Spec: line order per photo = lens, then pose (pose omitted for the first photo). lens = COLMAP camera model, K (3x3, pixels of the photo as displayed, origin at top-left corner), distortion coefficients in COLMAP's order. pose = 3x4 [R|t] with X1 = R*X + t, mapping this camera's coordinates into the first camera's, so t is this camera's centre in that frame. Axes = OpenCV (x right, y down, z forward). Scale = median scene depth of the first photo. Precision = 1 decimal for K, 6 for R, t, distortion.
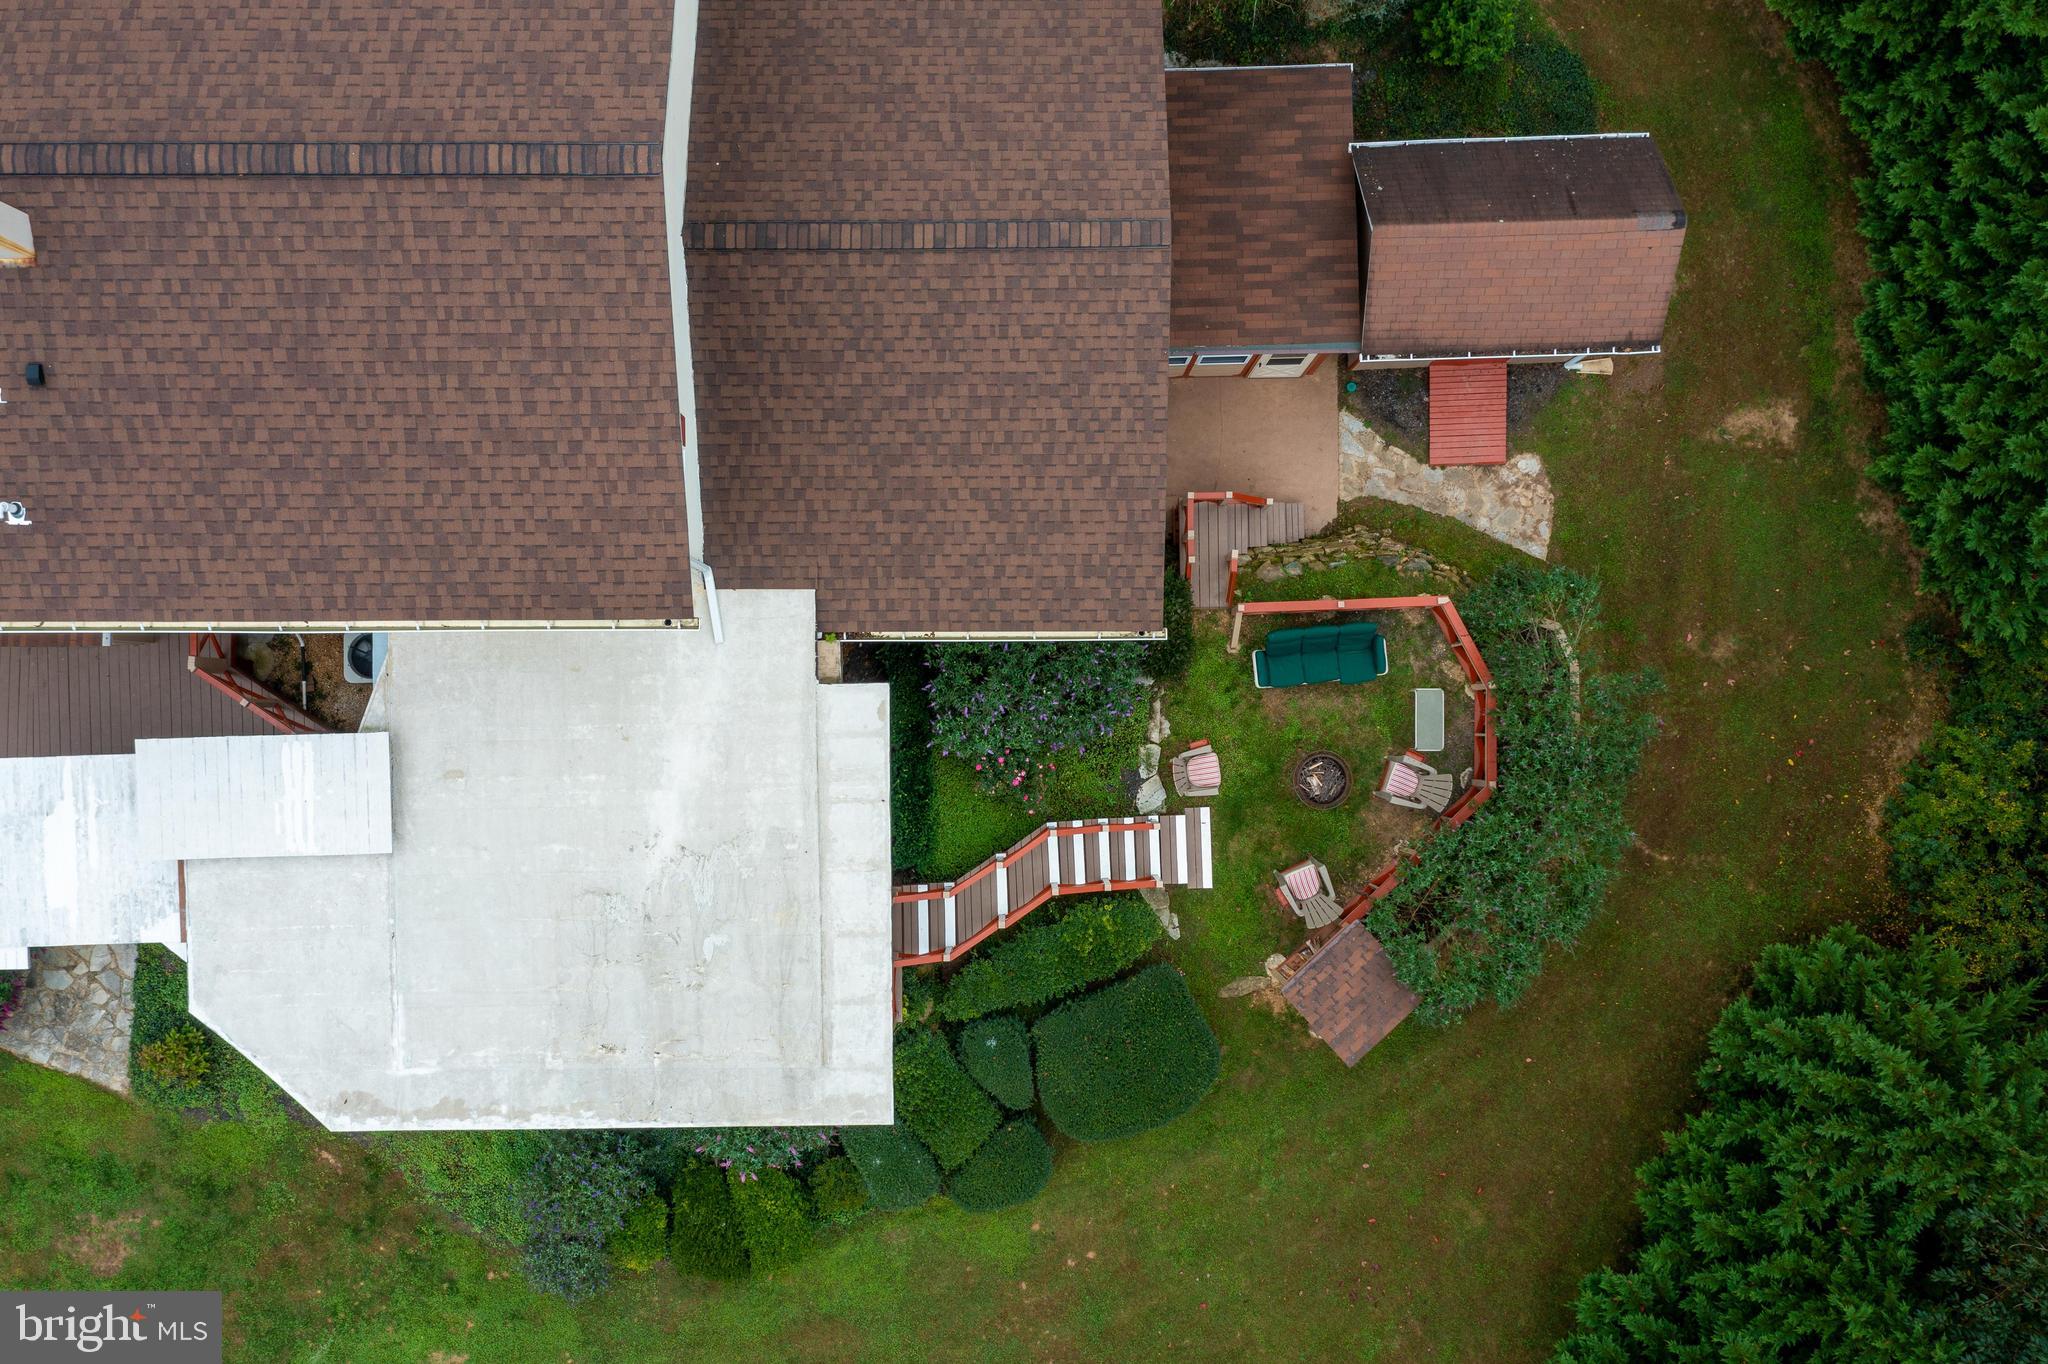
lens RADIAL K [[1616.2, 0, 1005.7], [0, 1616.2, 675.7], [0, 0, 1]] dist [-0.015605, 0.056940]
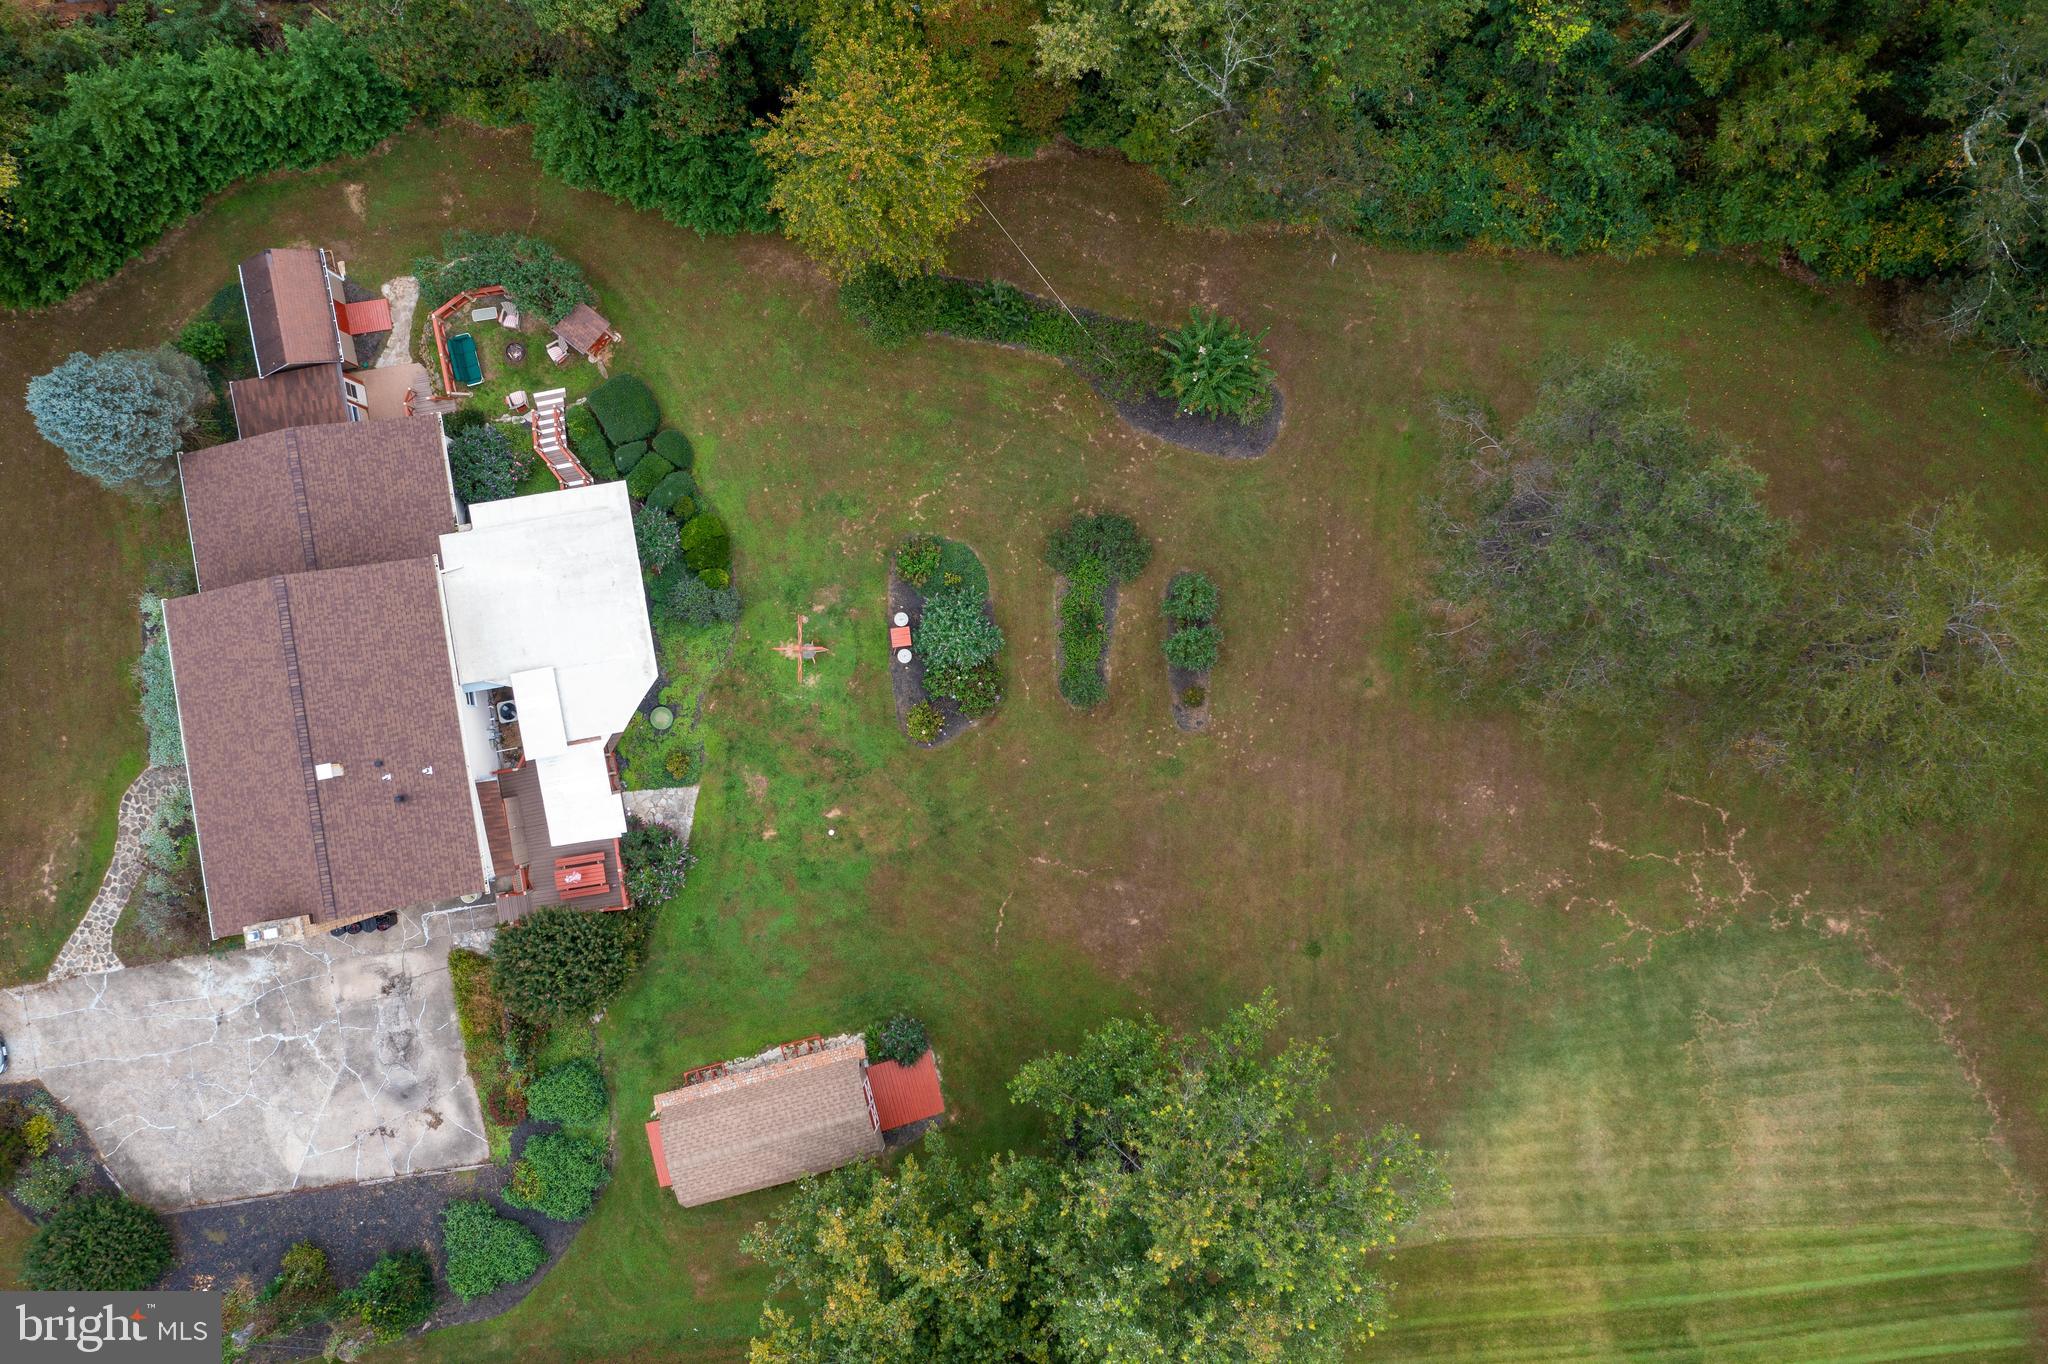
lens RADIAL K [[1646.5, 0, 1038.5], [0, 1646.5, 666.8], [0, 0, 1]] dist [-0.004081, 0.055983]
pose [[-0.159567, -0.986890, 0.024215, -0.509856], [0.986971, -0.158971, 0.024833, 0.766478], [-0.020658, 0.027862, 0.999398, -1.667791]]
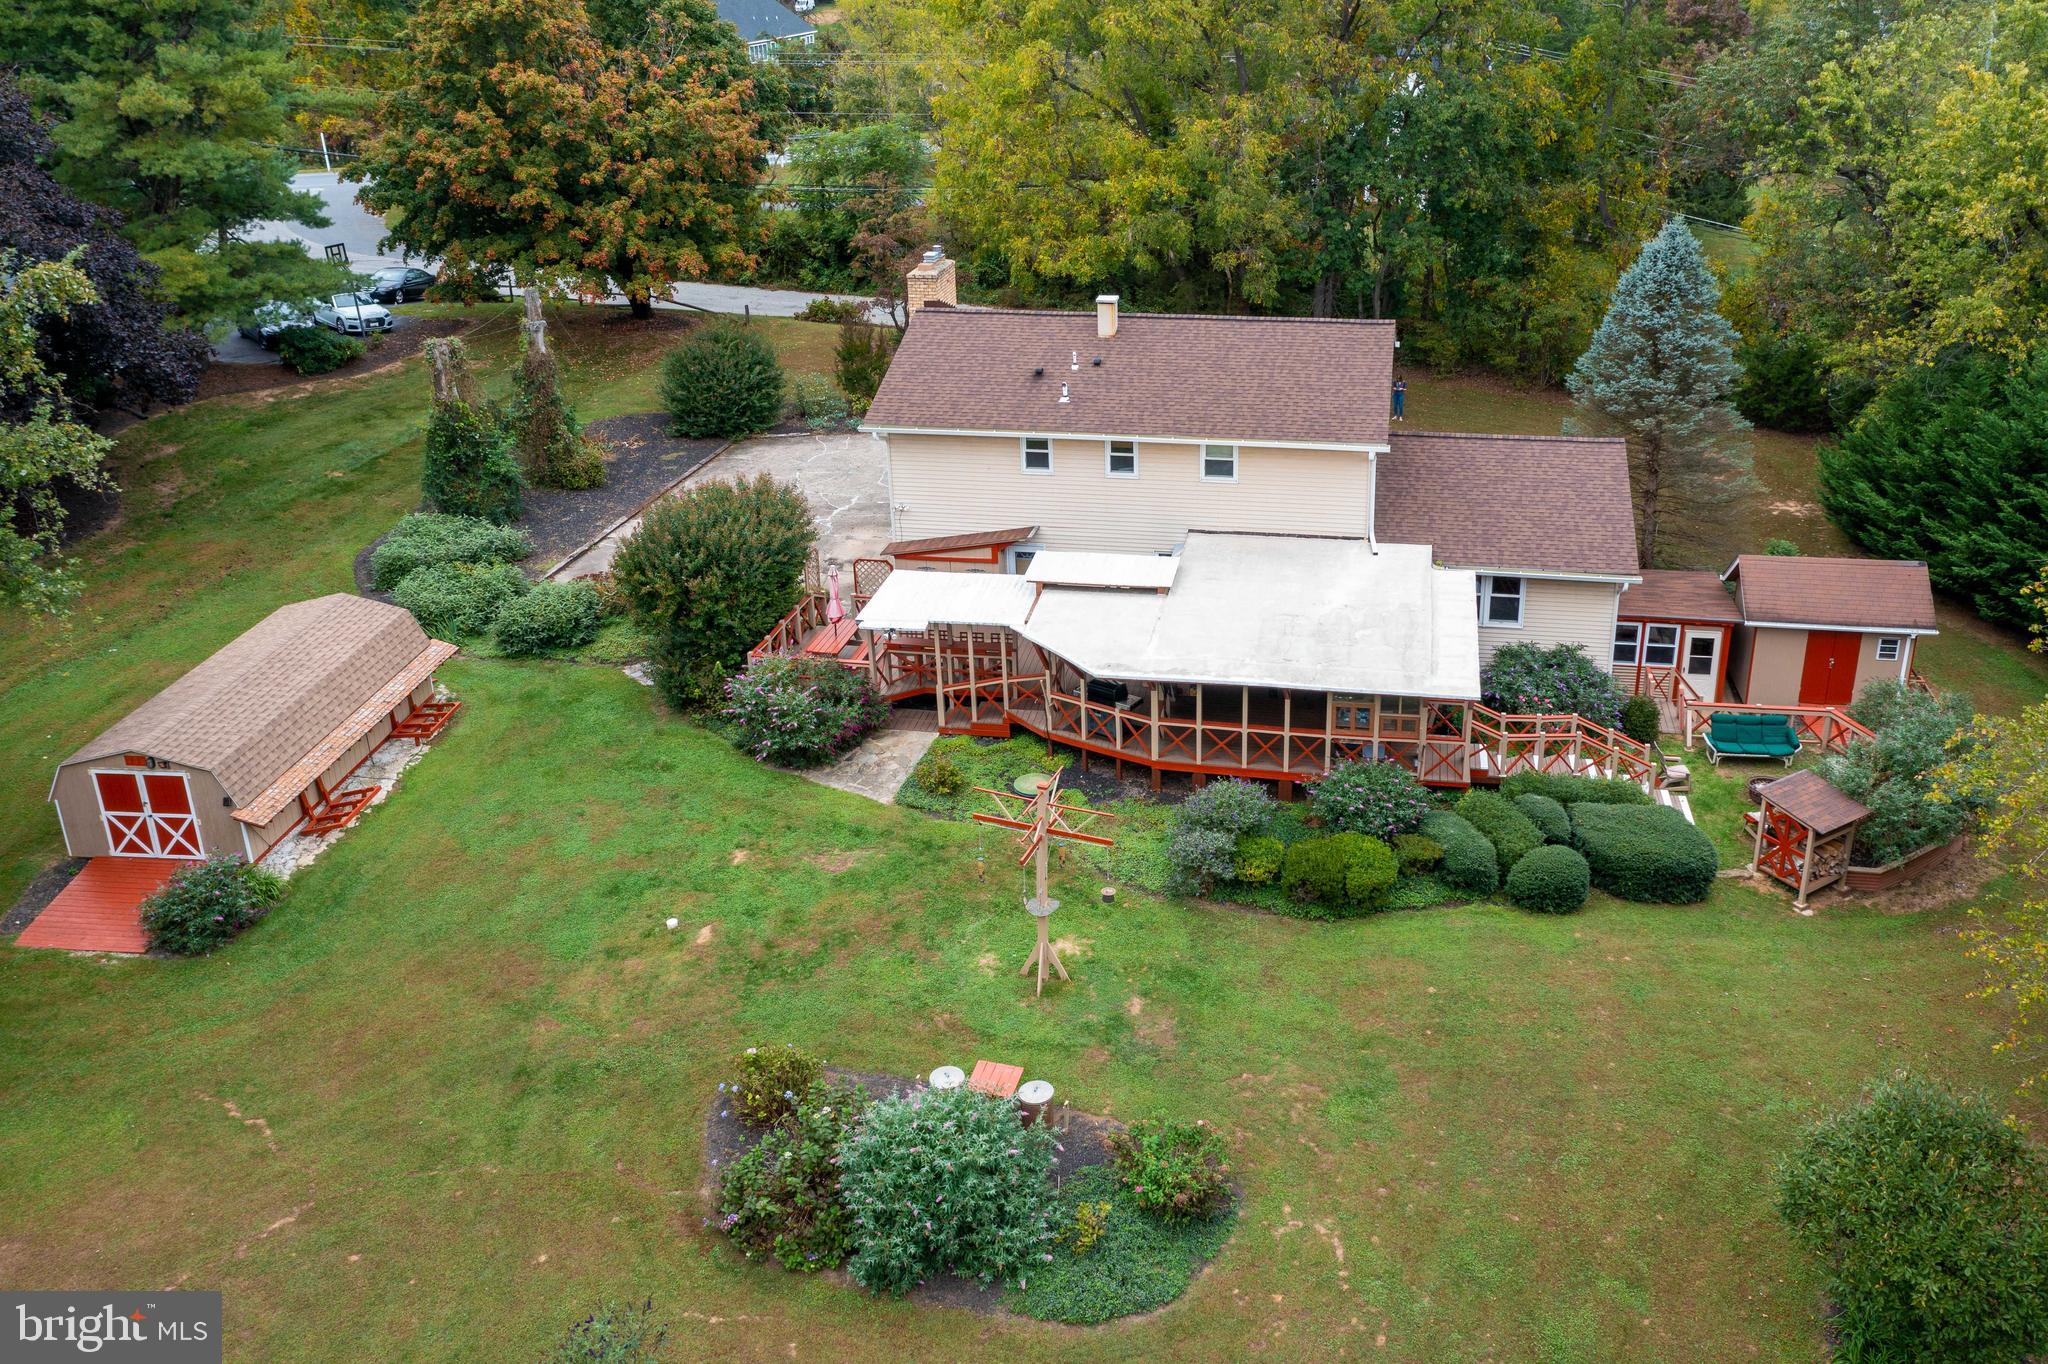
lens RADIAL K [[1682.1, 0, 1129.7], [0, 1682.1, 617.5], [0, 0, 1]] dist [-0.009725, 0.055808]
pose [[0.984807, 0.056769, -0.164108, -0.119289], [-0.172882, 0.409312, -0.895866, 1.445437], [0.016314, 0.910627, 0.412908, 0.275376]]
